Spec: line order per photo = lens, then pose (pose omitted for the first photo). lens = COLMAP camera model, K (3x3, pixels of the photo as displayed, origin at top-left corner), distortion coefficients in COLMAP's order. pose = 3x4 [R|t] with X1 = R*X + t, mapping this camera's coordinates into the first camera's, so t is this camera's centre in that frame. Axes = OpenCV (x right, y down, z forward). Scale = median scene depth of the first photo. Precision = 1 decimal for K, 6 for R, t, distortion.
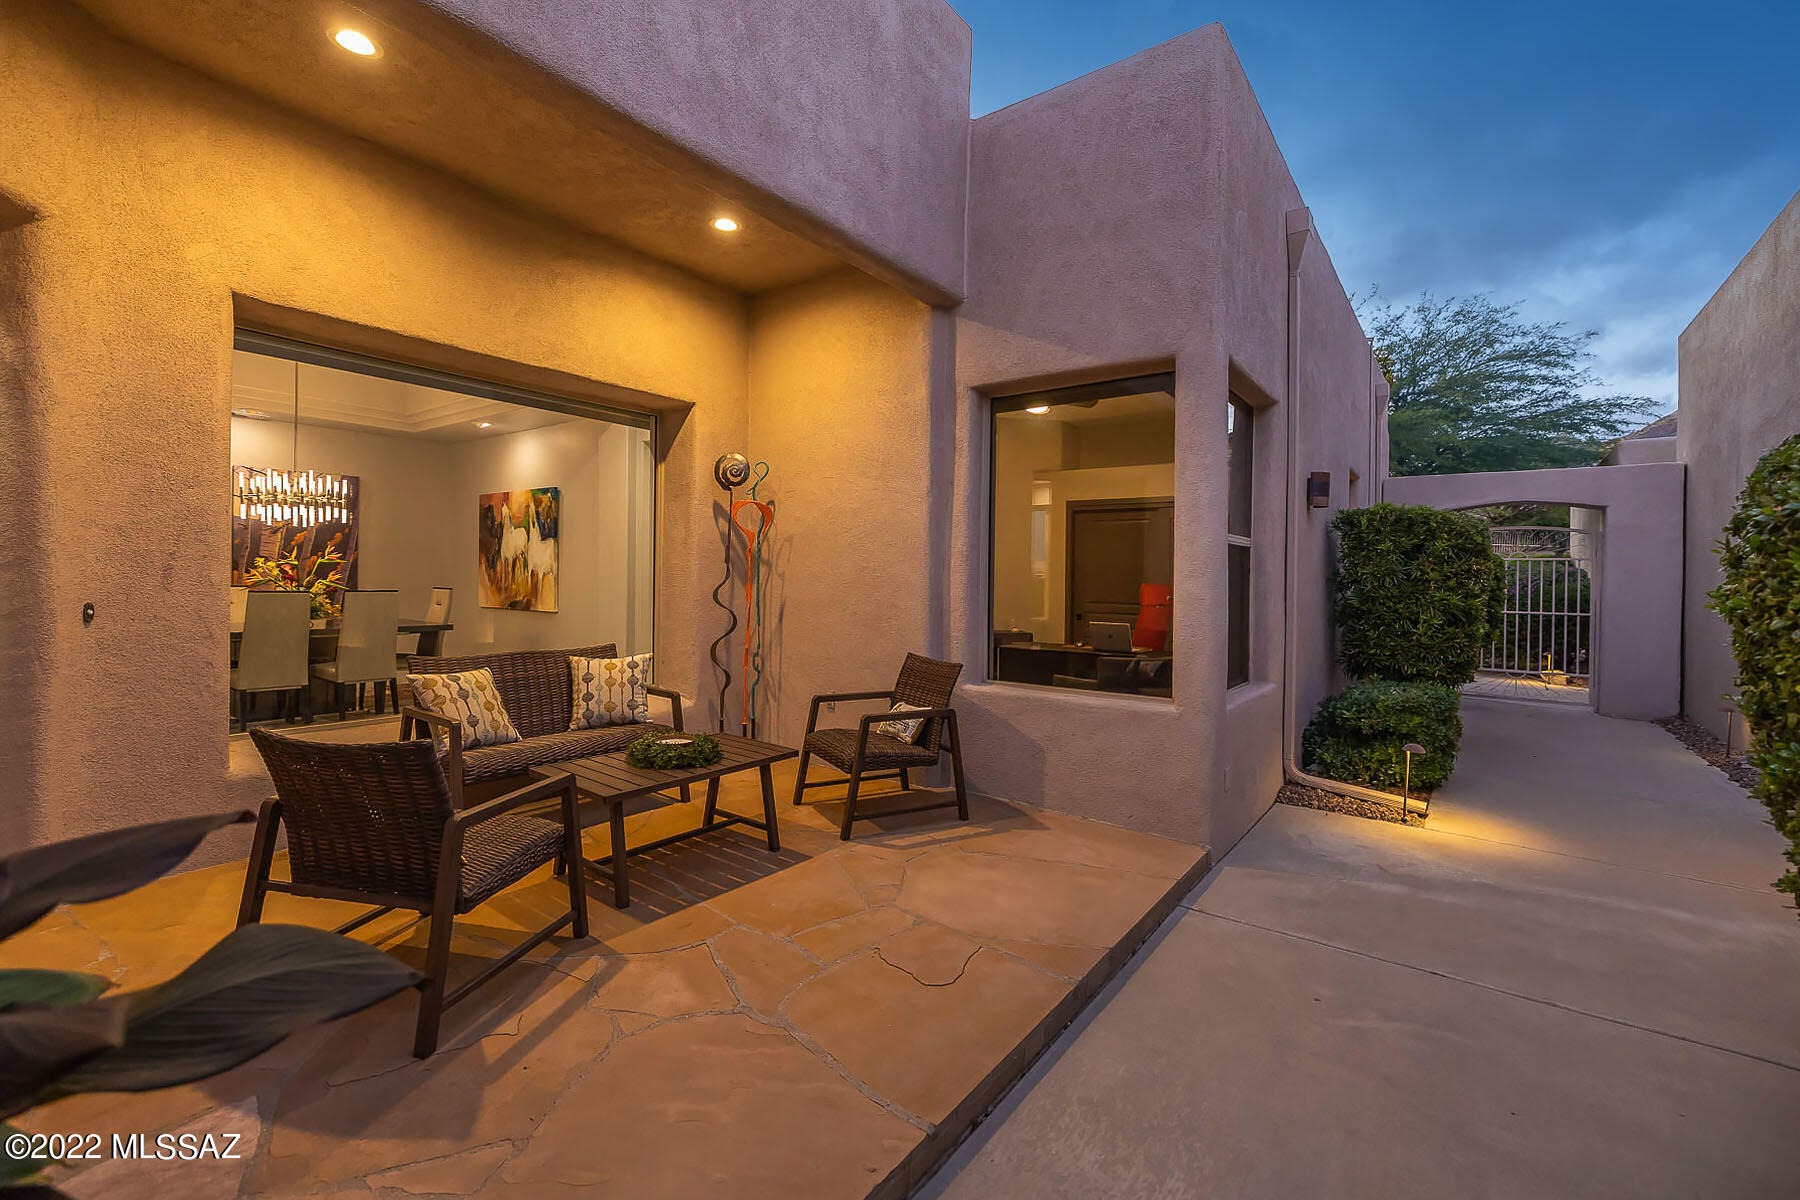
lens RADIAL K [[770.3, 0, 907.6], [0, 770.3, 588.1], [0, 0, 1]] dist [0.001806, 0.000065]
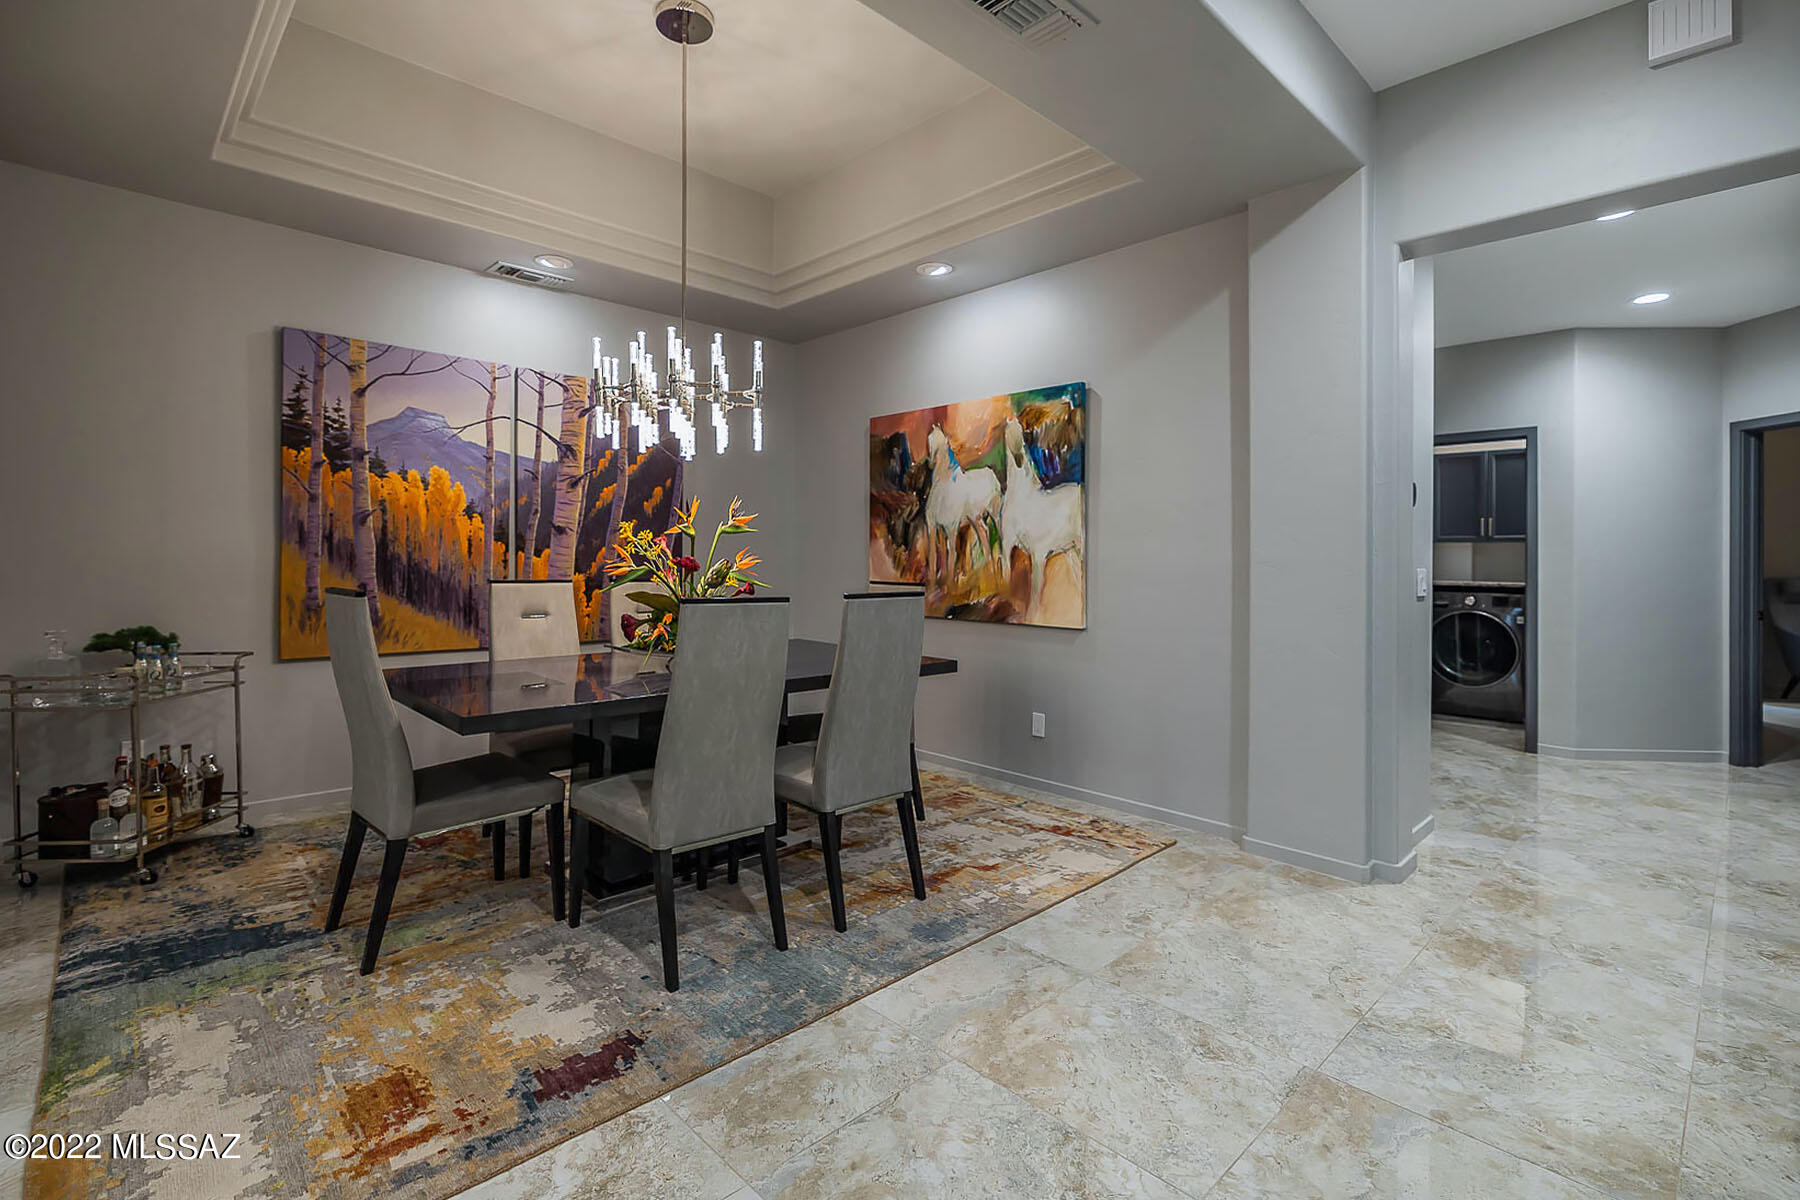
lens RADIAL K [[800.8, 0, 838.8], [0, 800.8, 575.8], [0, 0, 1]] dist [-0.000485, -0.000281]
pose [[0.980701, -0.002219, -0.195502, -0.887756], [0.003196, 0.999984, 0.004679, -0.011282], [0.195489, -0.005213, 0.980692, 0.784057]]
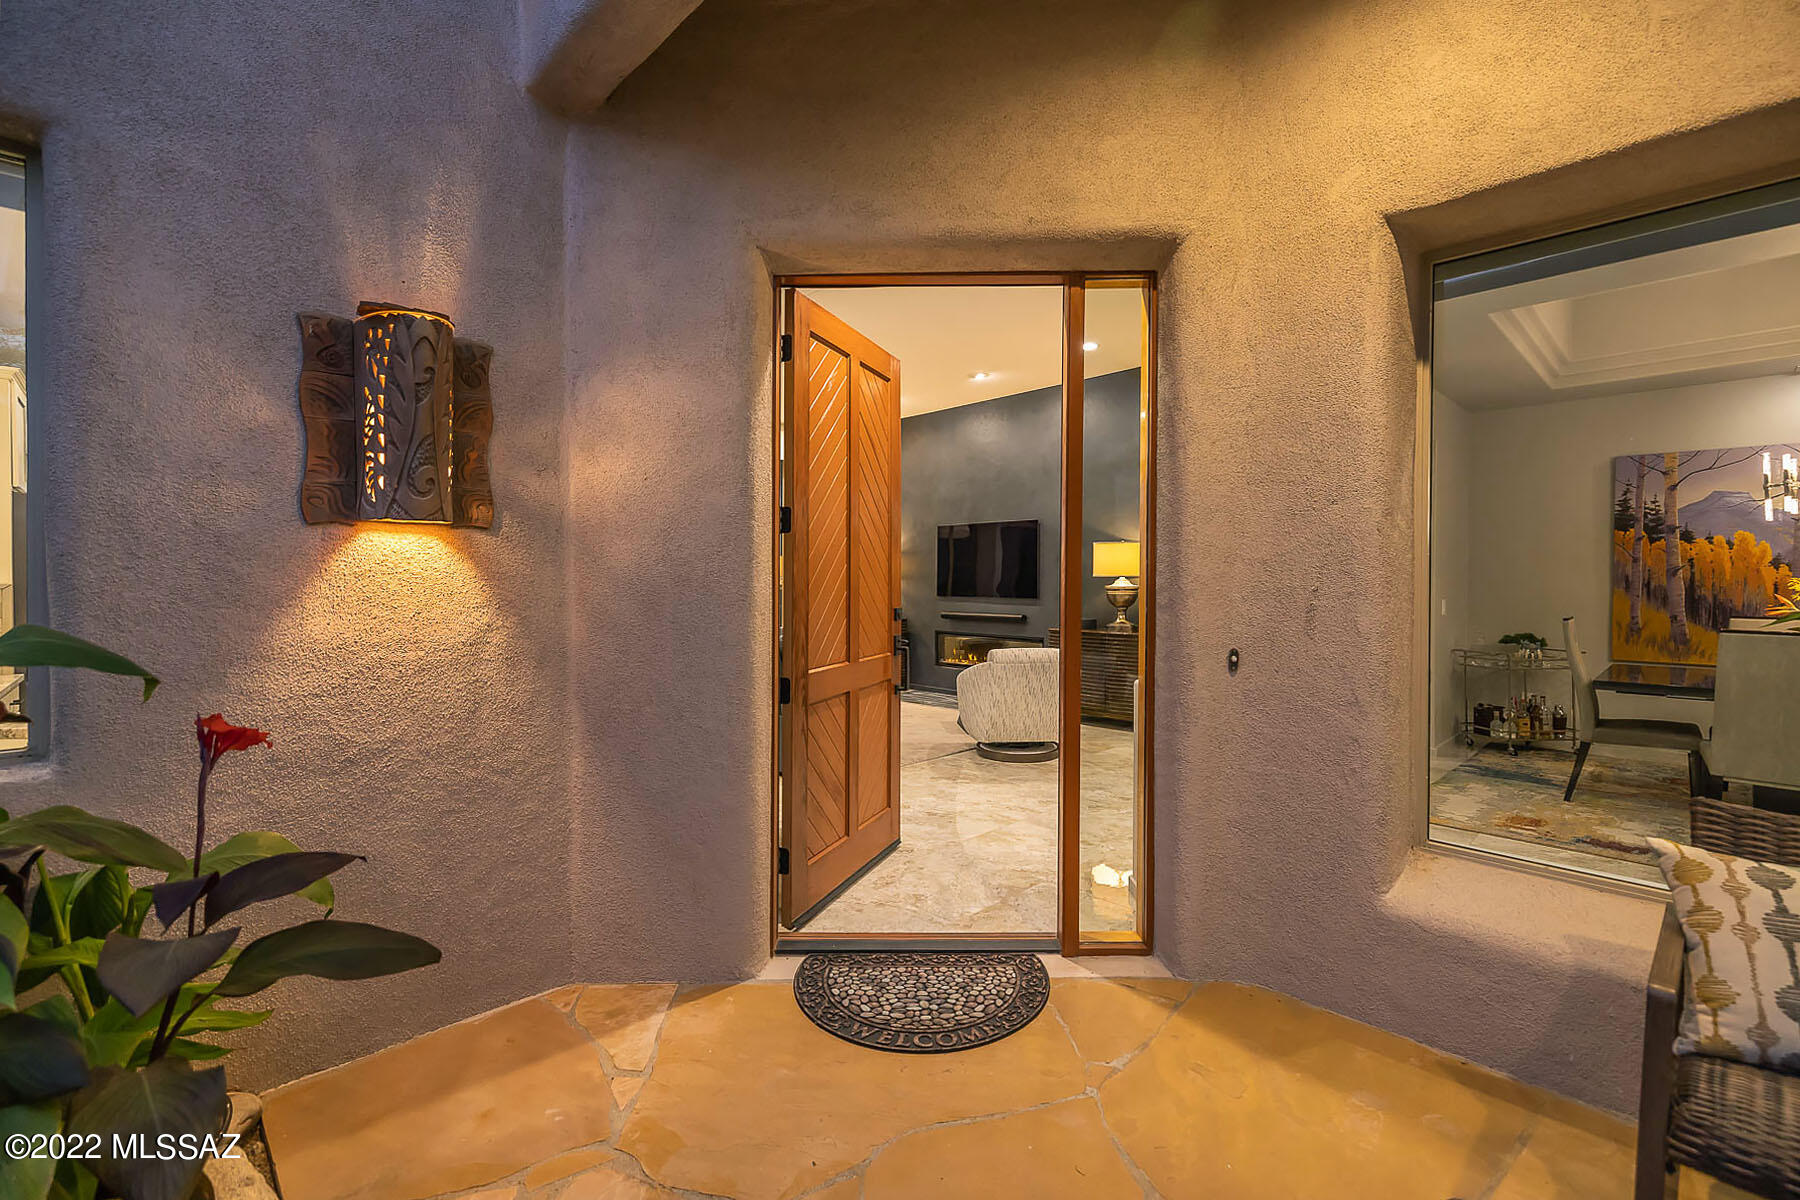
lens RADIAL K [[784.4, 0, 901.8], [0, 784.4, 587.6], [0, 0, 1]] dist [0.001847, 0.000287]
pose [[-0.176055, -0.002144, -0.984378, -0.072011], [-0.012213, 0.999925, 0.000006, -0.030789], [0.984305, 0.012023, -0.176068, 0.523937]]
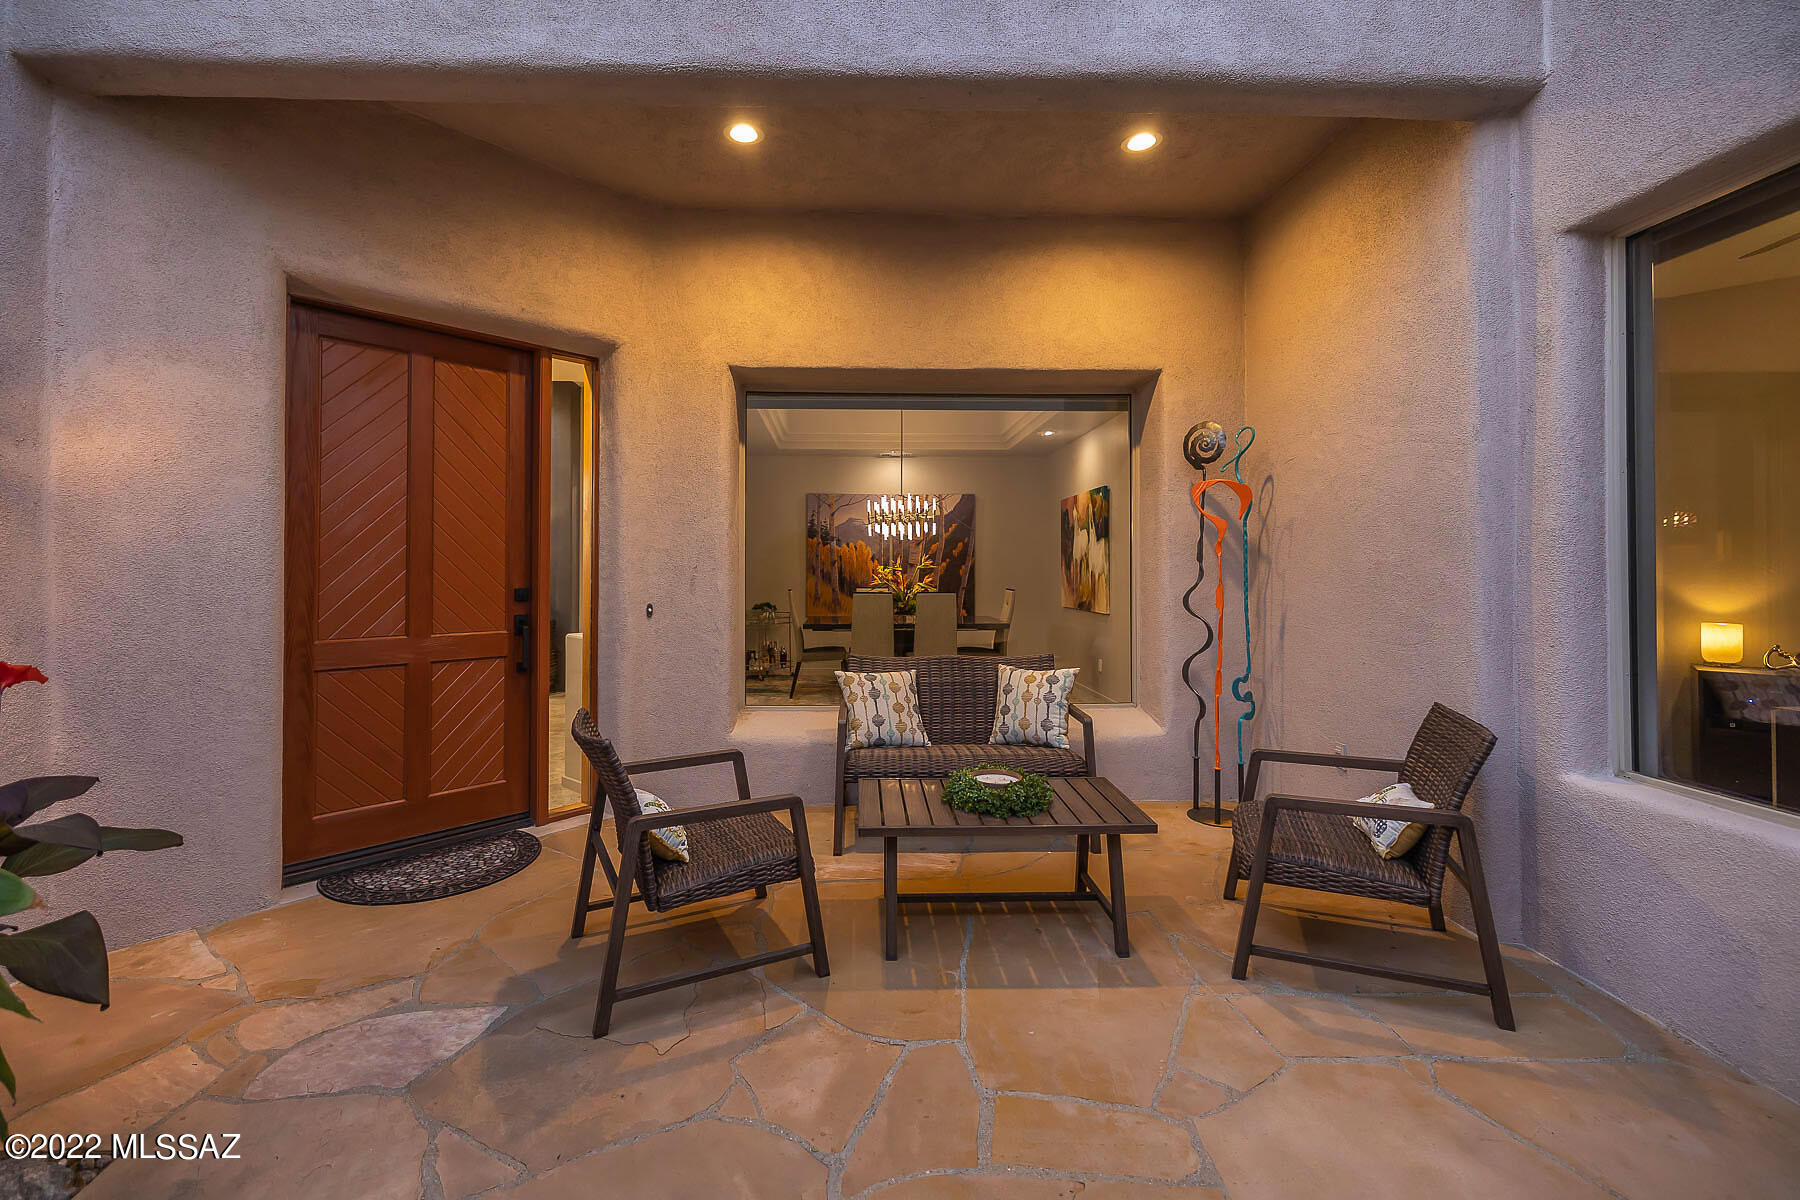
lens RADIAL K [[769.6, 0, 877.4], [0, 769.6, 566.4], [0, 0, 1]] dist [0.000320, 0.000169]
pose [[0.616626, -0.020527, -0.786988, 0.222508], [0.001586, 0.999690, -0.024832, -0.009040], [0.787254, 0.014064, 0.616468, 0.300727]]
